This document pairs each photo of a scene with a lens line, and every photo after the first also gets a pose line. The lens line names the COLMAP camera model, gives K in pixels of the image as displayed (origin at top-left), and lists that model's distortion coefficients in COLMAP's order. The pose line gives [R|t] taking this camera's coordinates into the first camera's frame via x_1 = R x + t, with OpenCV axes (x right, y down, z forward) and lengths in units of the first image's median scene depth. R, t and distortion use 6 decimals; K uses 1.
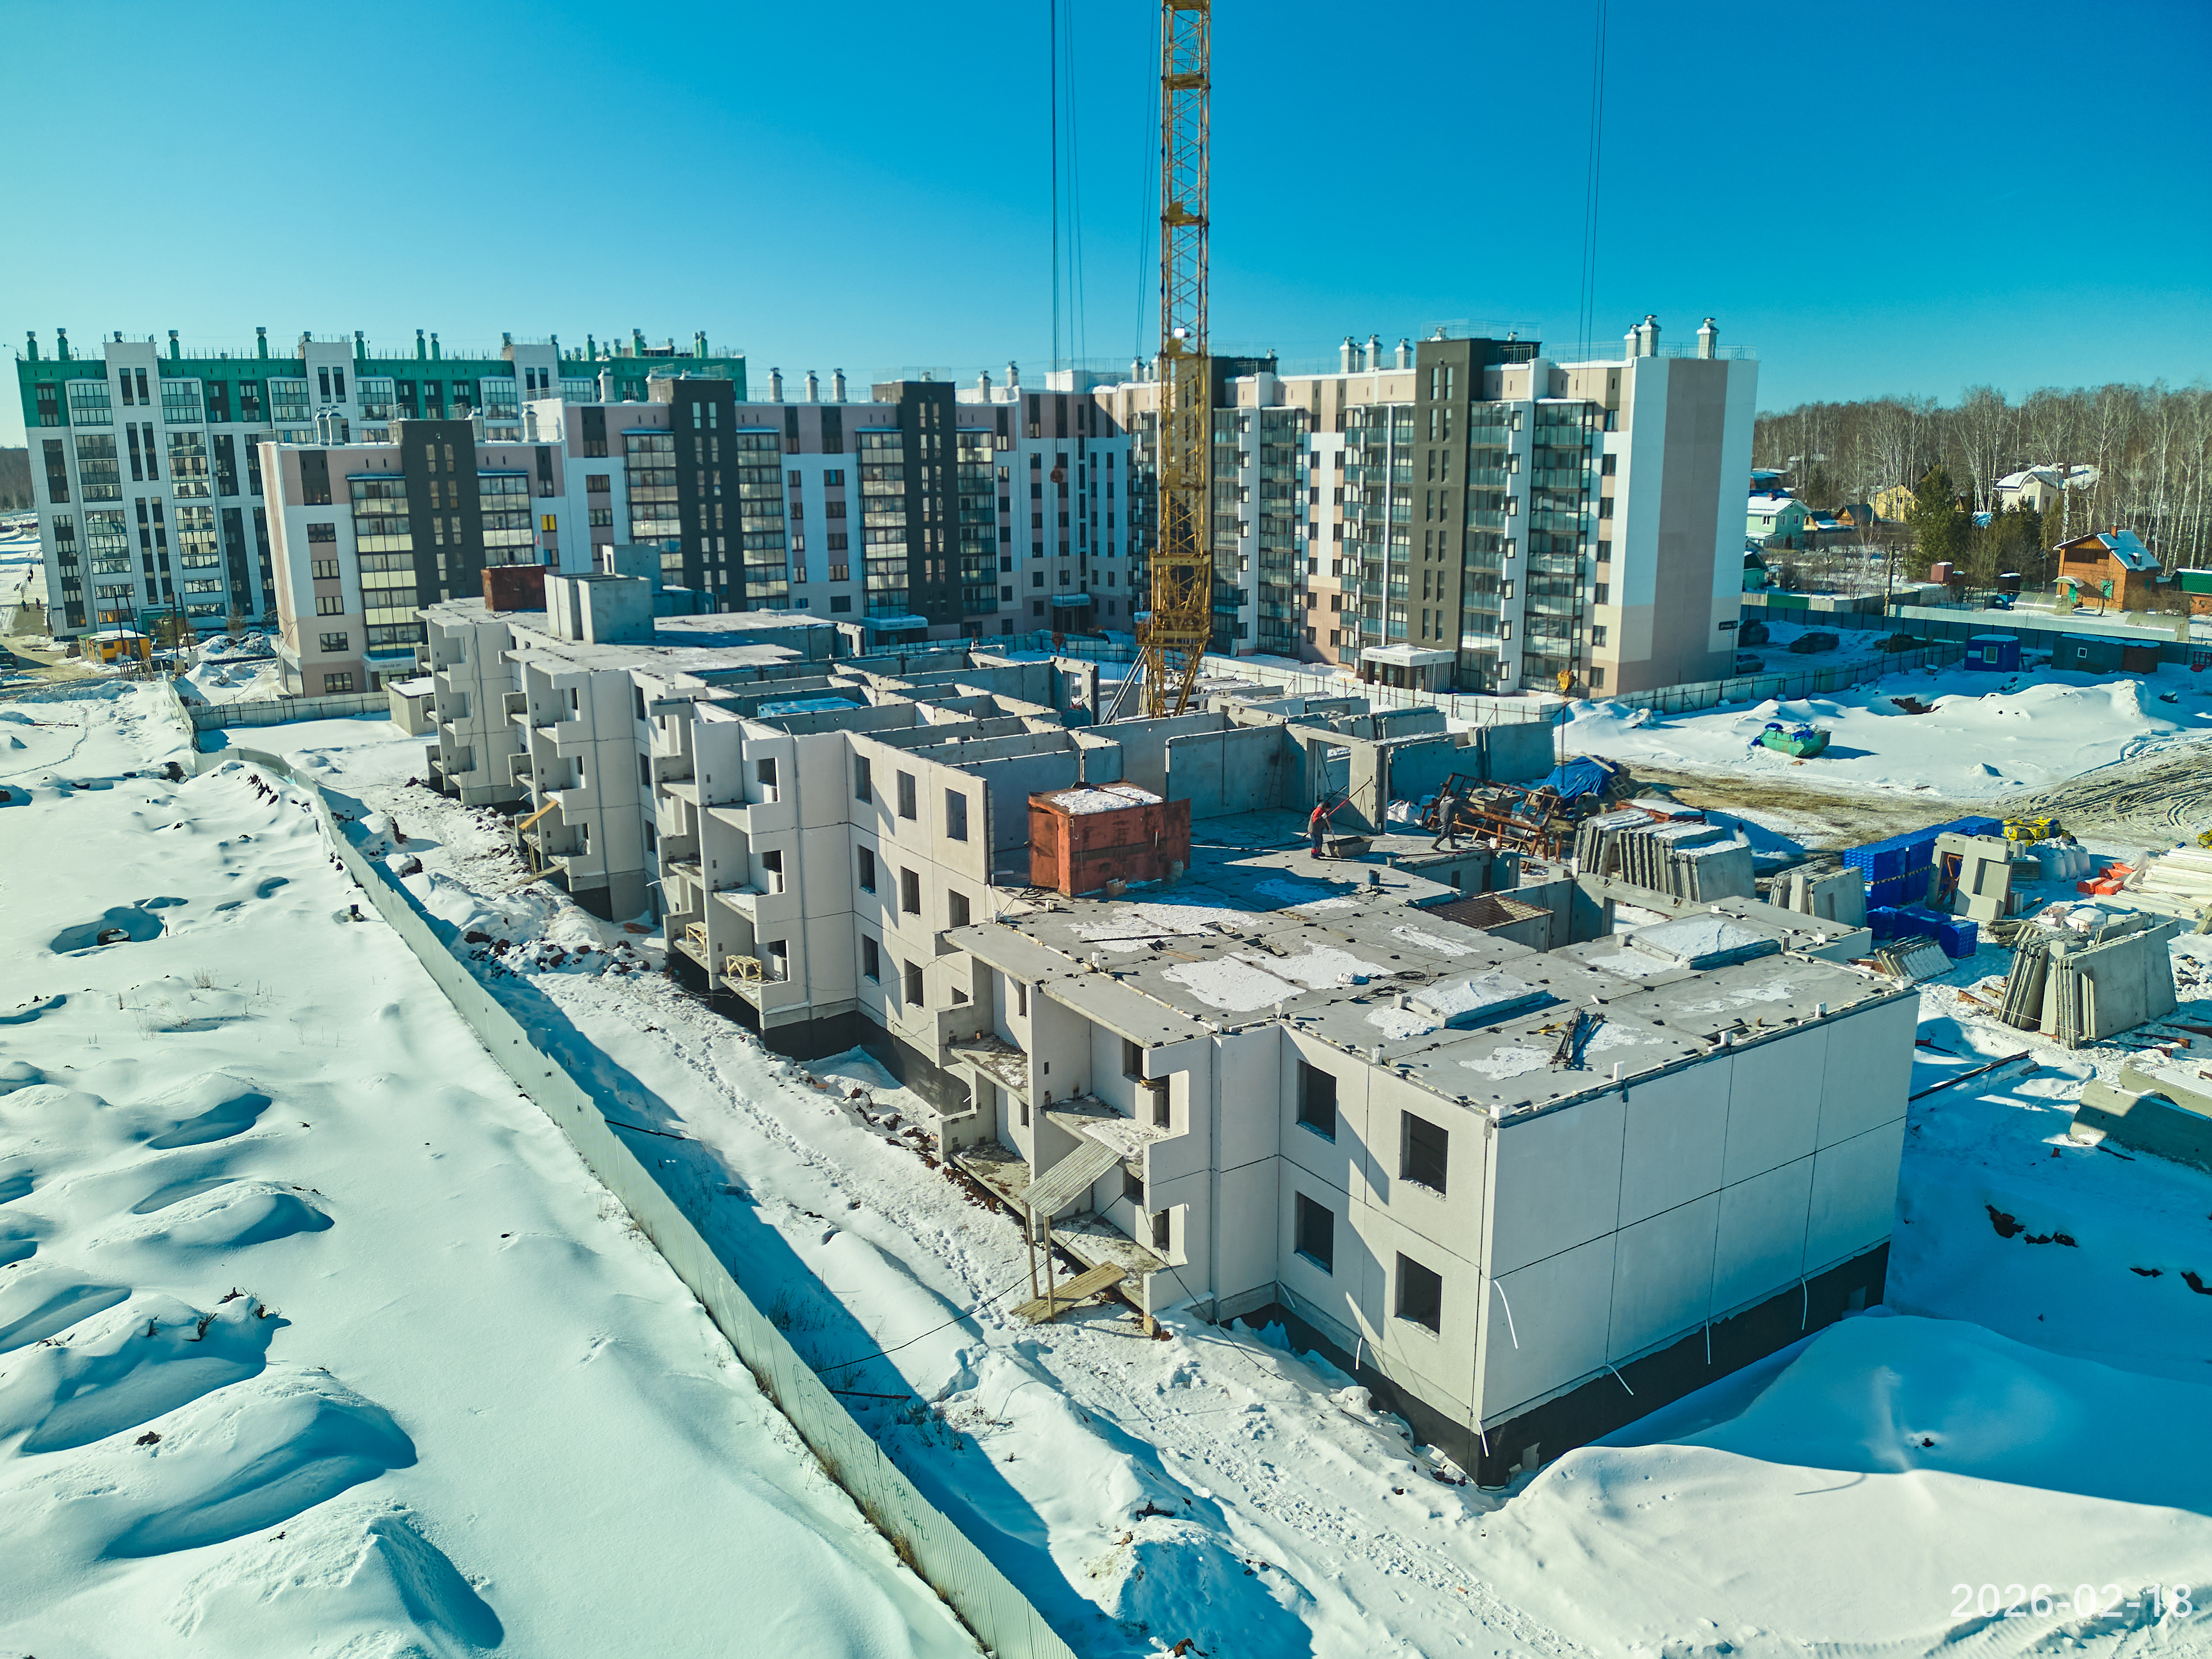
lens RADIAL K [[1640.2, 0, 1111.4], [0, 1640.2, 836.9], [0, 0, 1]] dist [0.053095, -0.226515]
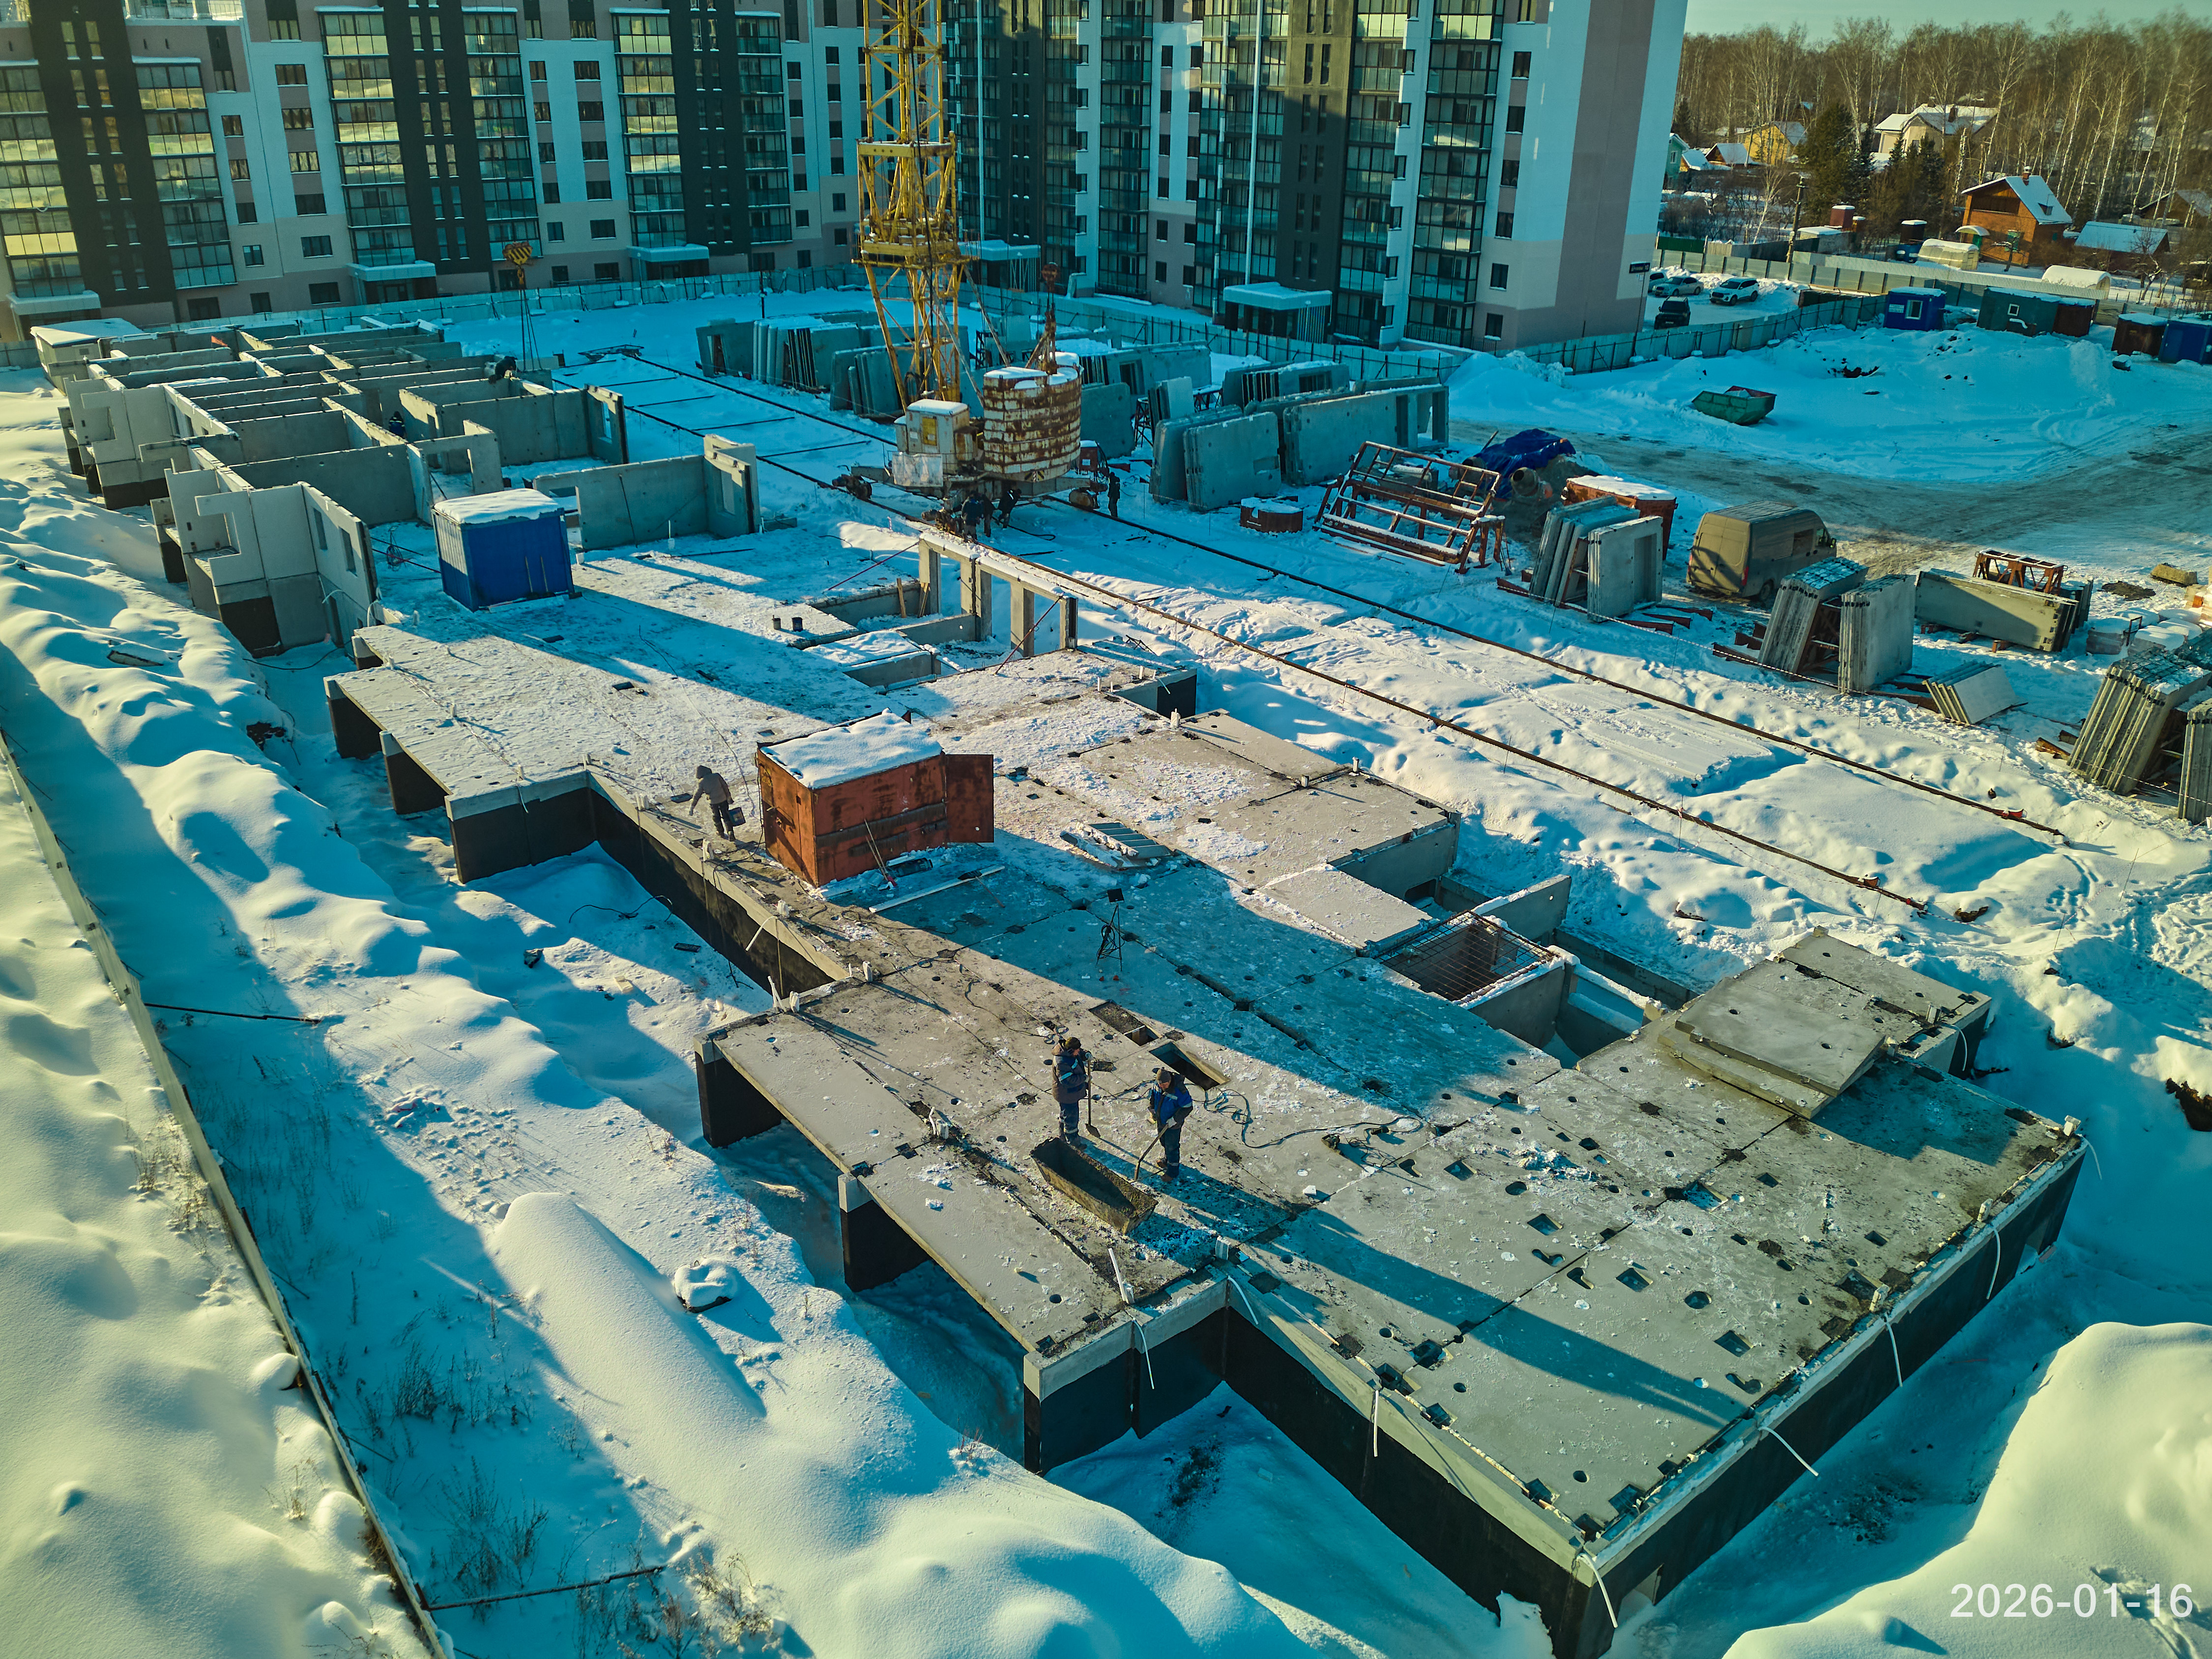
lens RADIAL K [[1650.3, 0, 1117.2], [0, 1650.3, 822.5], [0, 0, 1]] dist [-0.008451, -0.079269]
pose [[0.993865, -0.021113, 0.108564, -0.000689], [-0.000364, 0.980979, 0.194114, -0.007341], [-0.110597, -0.192963, 0.974953, 0.104140]]
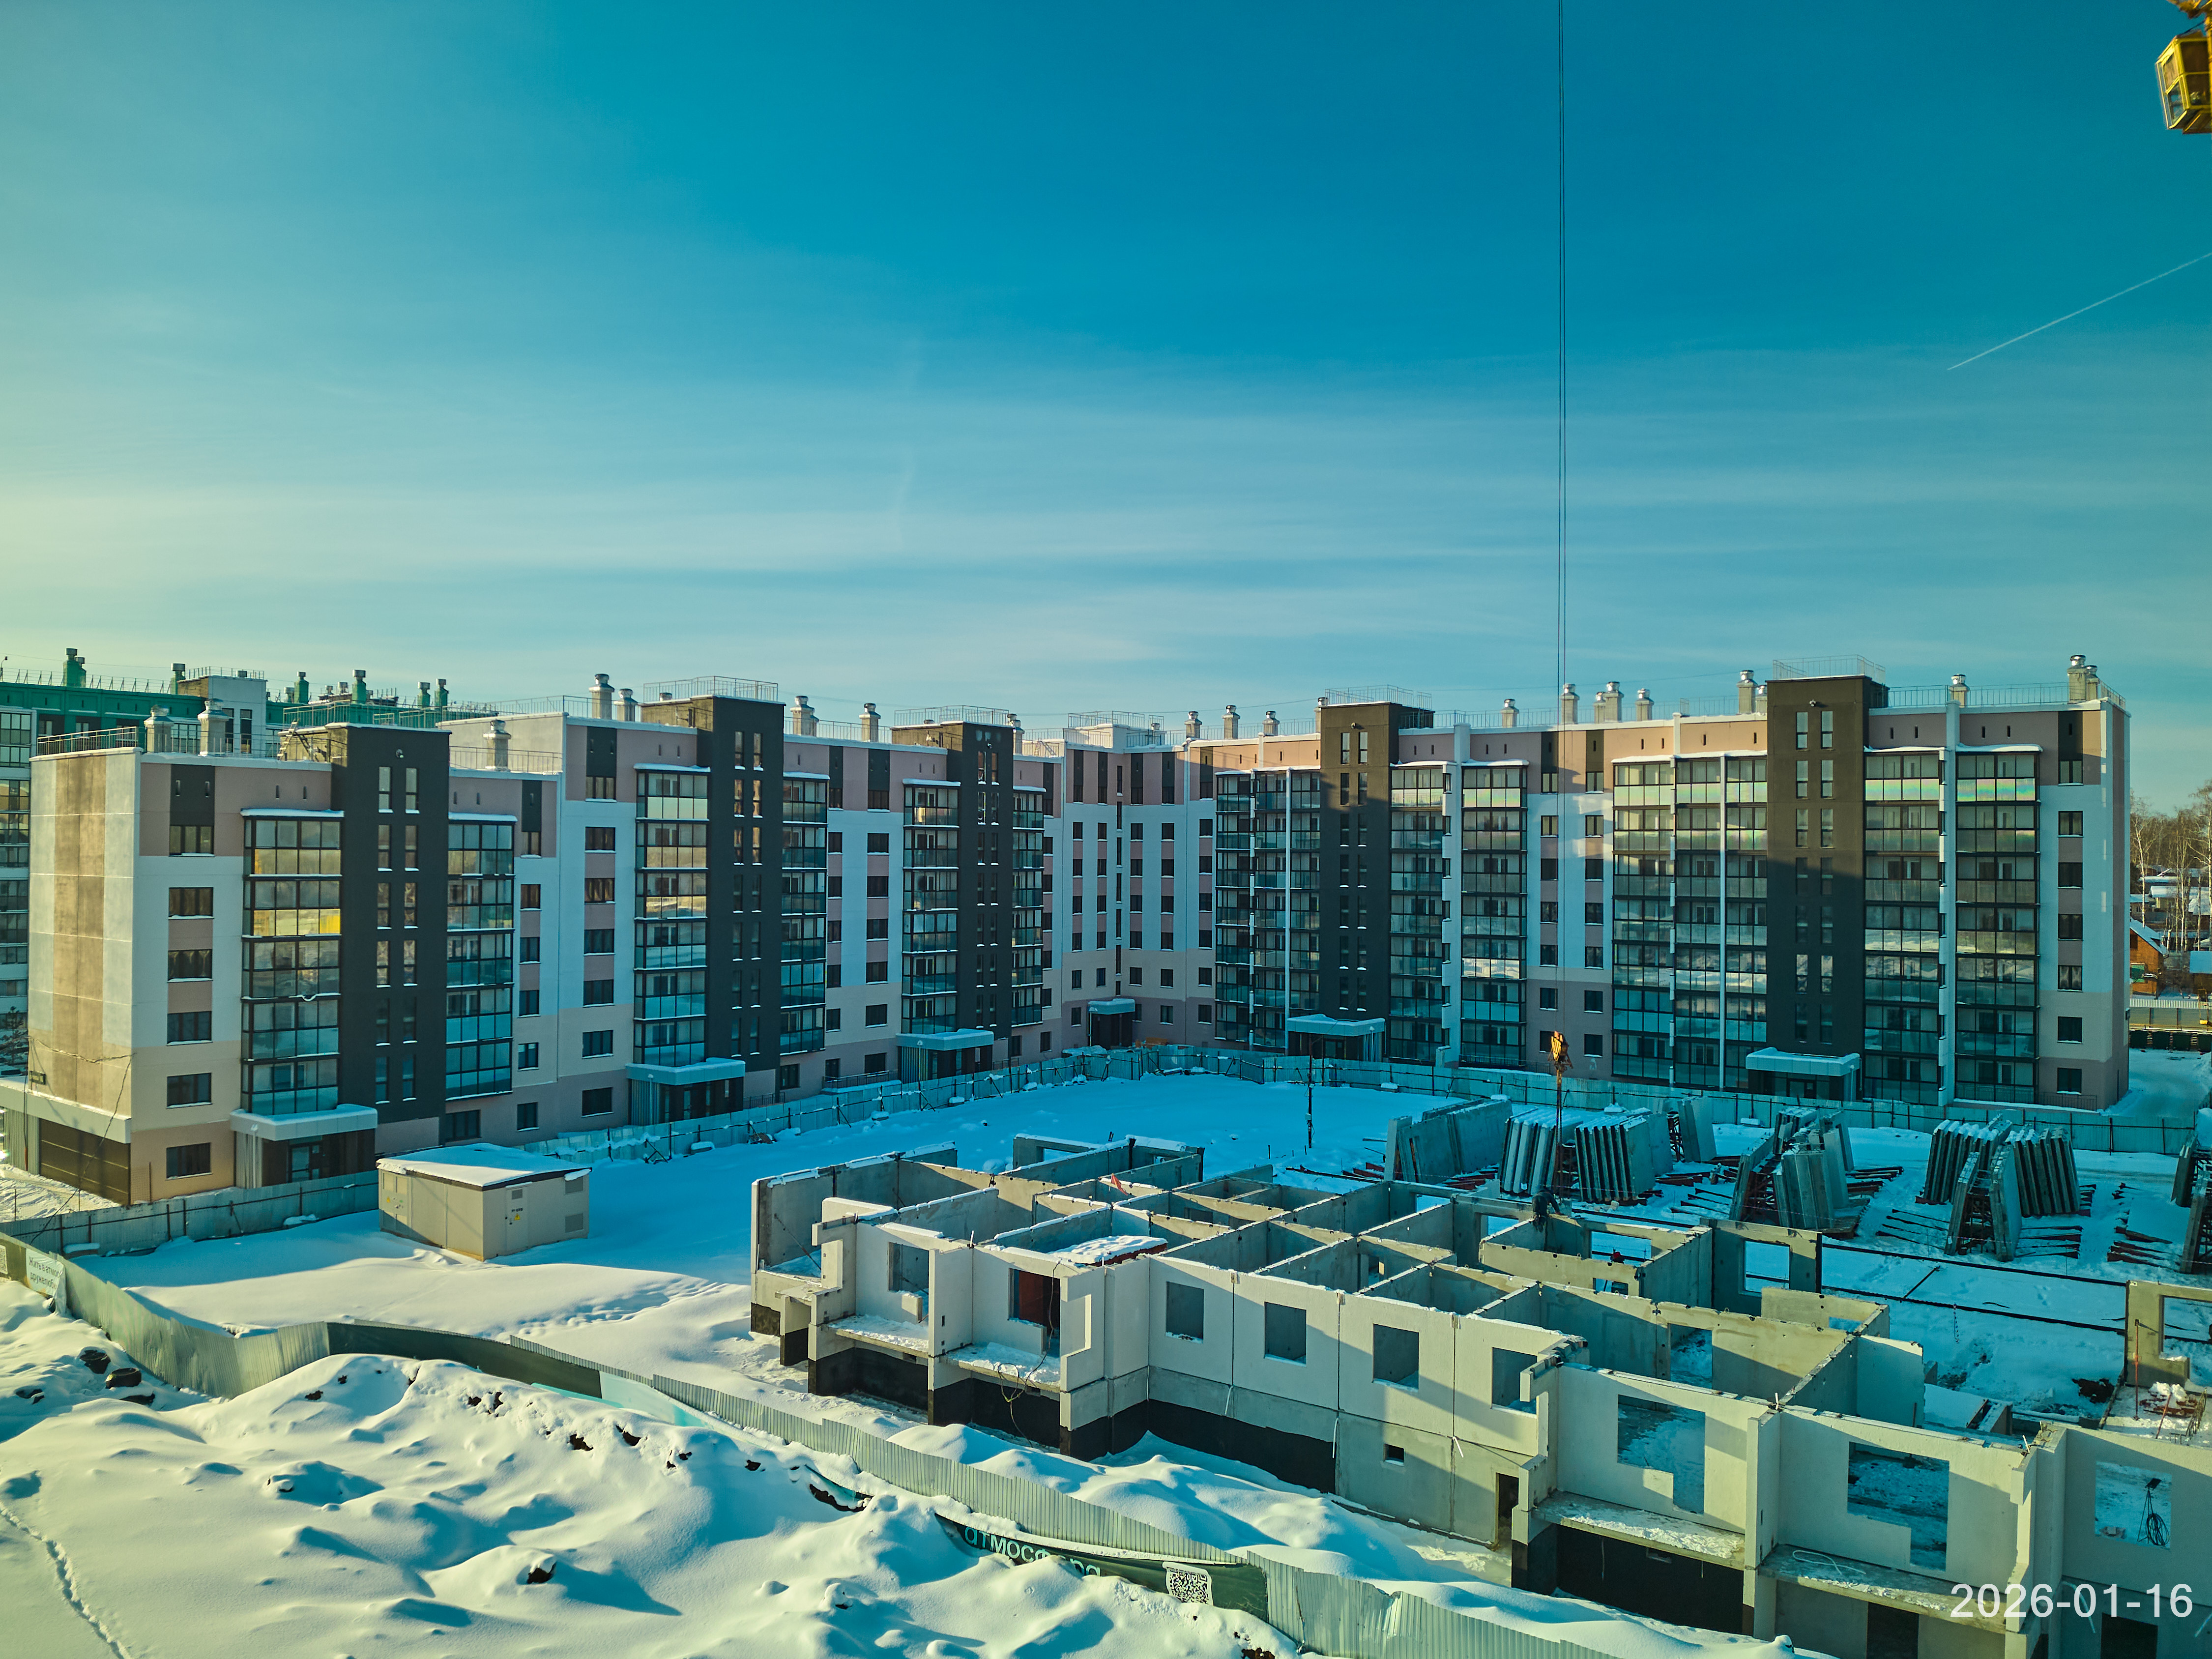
lens RADIAL K [[1619.2, 0, 1113.2], [0, 1619.2, 832.8], [0, 0, 1]] dist [0.020753, -0.088671]
pose [[0.939843, 0.020001, 0.341021, -0.336253], [0.066566, 0.968425, -0.240254, -0.045303], [-0.335059, 0.248502, 0.908836, 0.328988]]
